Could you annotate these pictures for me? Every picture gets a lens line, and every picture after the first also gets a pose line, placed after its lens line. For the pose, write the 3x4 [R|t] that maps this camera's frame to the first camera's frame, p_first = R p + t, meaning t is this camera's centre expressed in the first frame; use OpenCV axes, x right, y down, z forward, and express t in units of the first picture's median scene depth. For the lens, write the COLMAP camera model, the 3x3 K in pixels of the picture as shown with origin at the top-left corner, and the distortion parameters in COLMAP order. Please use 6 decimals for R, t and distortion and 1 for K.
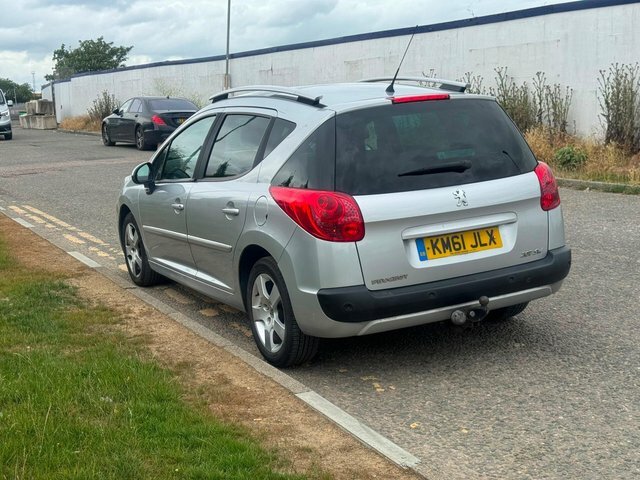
lens RADIAL K [[971.9, 0, 320.0], [0, 971.9, 240.0], [0, 0, 1]] dist [0.090517, -0.023253]
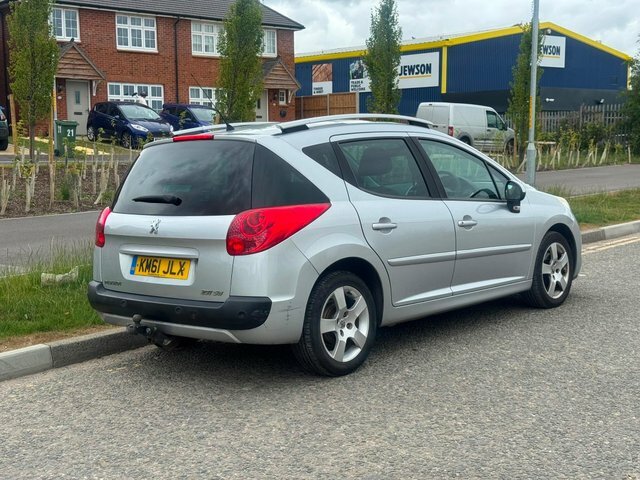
lens RADIAL K [[971.9, 0, 320.0], [0, 971.9, 240.0], [0, 0, 1]] dist [0.090517, -0.023253]
pose [[0.315225, 0.135179, -0.939340, 1.216781], [-0.144975, 0.985045, 0.093105, -0.154187], [0.937878, 0.106831, 0.330108, 0.780490]]
